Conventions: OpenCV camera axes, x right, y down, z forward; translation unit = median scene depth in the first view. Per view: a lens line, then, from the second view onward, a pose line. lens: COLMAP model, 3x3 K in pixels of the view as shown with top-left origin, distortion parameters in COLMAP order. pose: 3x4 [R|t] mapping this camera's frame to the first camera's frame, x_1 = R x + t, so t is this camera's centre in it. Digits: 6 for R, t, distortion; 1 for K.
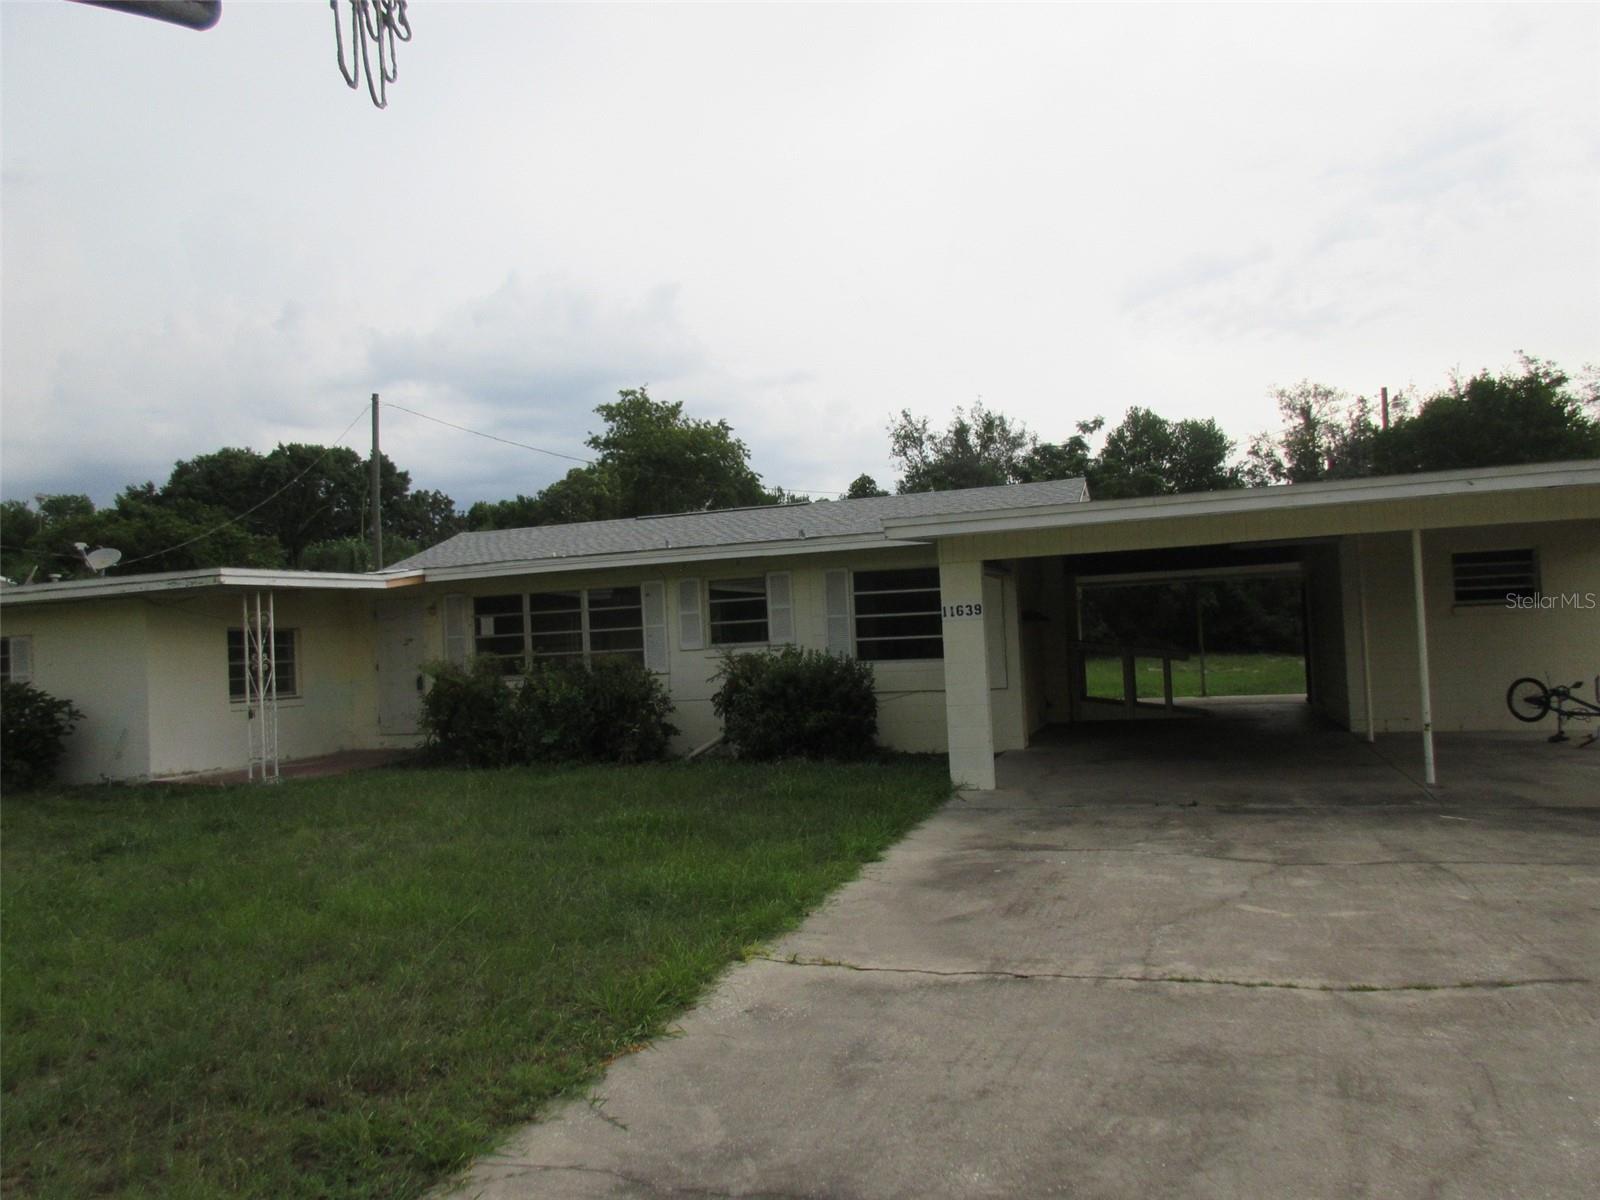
lens RADIAL K [[1163.3, 0, 800.0], [0, 1163.3, 600.0], [0, 0, 1]] dist [-0.018744, 0.000438]
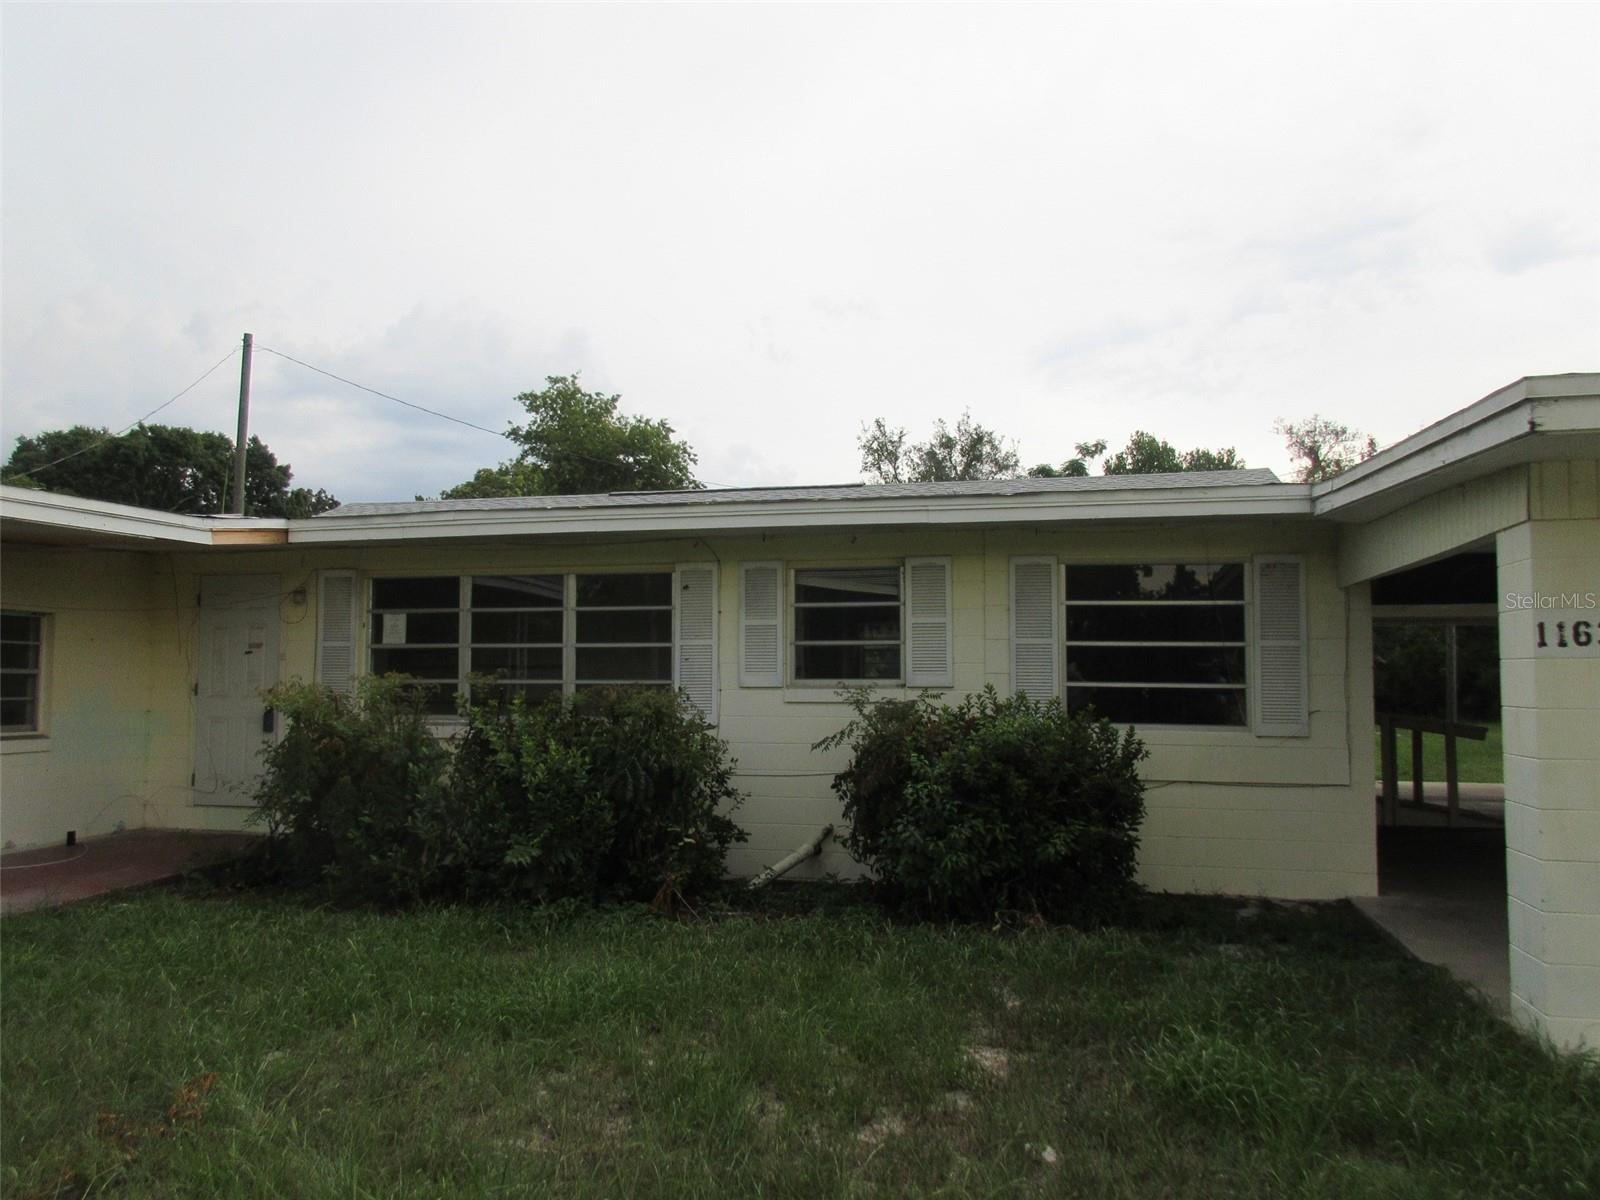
lens RADIAL K [[1182.4, 0, 800.0], [0, 1182.4, 600.0], [0, 0, 1]] dist [0.000050, -0.000373]
pose [[0.994773, 0.055848, 0.085484, -0.115031], [-0.053137, 0.998020, -0.033664, 0.016963], [-0.087195, 0.028945, 0.995771, 0.379956]]
